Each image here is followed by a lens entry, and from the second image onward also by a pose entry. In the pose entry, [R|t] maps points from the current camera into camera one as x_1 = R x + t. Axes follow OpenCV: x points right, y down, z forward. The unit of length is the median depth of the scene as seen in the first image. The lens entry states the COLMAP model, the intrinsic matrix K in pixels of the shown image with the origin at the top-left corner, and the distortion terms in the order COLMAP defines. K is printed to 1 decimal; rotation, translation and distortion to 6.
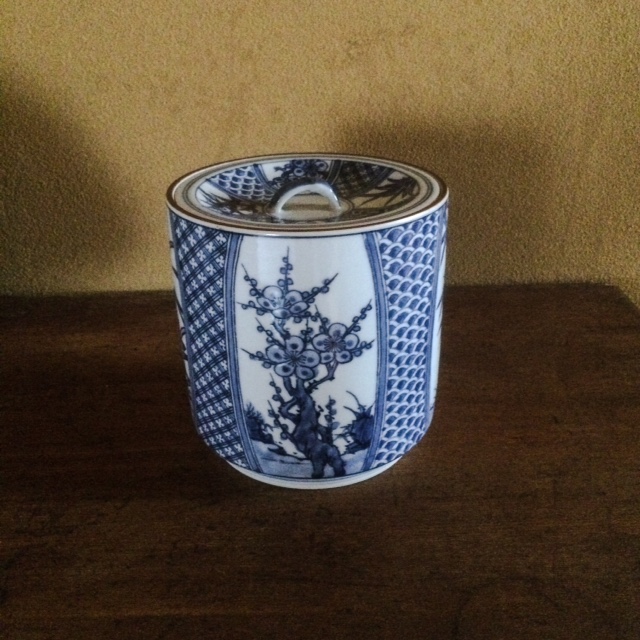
lens RADIAL K [[726.8, 0, 320.0], [0, 726.8, 320.0], [0, 0, 1]] dist [0.032006, -0.055324]
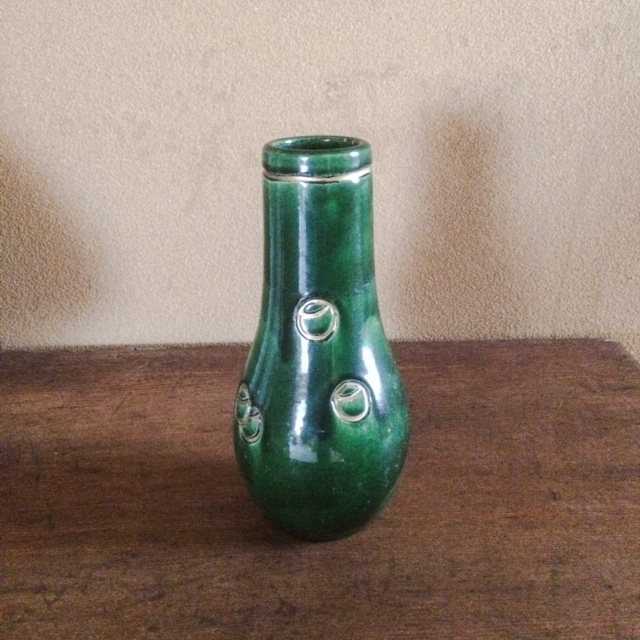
lens RADIAL K [[726.8, 0, 320.0], [0, 726.8, 320.0], [0, 0, 1]] dist [0.032006, -0.055324]
pose [[0.999997, 0.002605, 0.000311, 0.029622], [-0.002579, 0.997874, -0.065119, -0.014153], [-0.000480, 0.065118, 0.997877, 0.077591]]
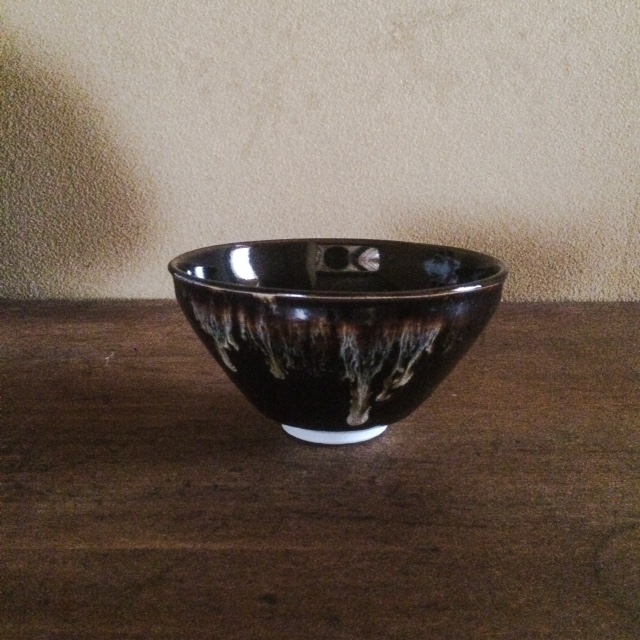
lens RADIAL K [[726.8, 0, 320.0], [0, 726.8, 320.0], [0, 0, 1]] dist [0.032006, -0.055324]
pose [[0.999657, 0.025967, -0.003341, -0.041952], [-0.026097, 0.978134, -0.206329, 0.187478], [-0.002089, 0.206346, 0.978477, 0.156333]]
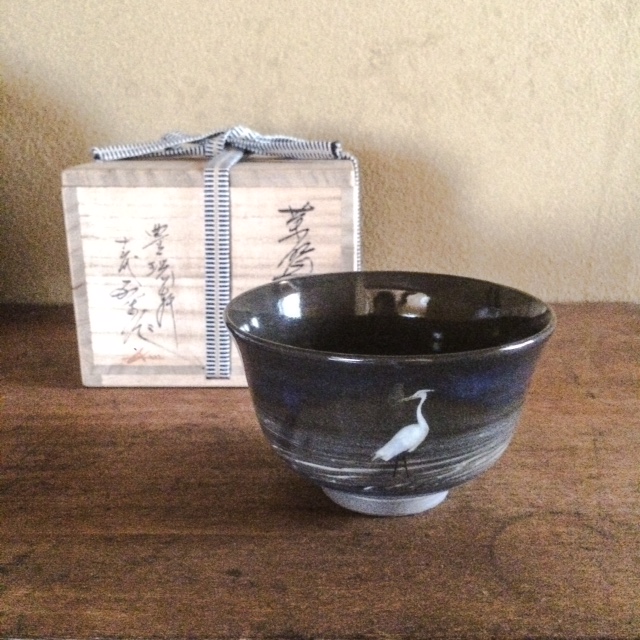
lens RADIAL K [[731.9, 0, 320.0], [0, 731.9, 320.0], [0, 0, 1]] dist [0.025088, -0.044174]
pose [[0.999498, 0.017271, -0.026559, 0.000178], [-0.021539, 0.985227, -0.169894, 0.167117], [0.023233, 0.170381, 0.985104, 0.043408]]
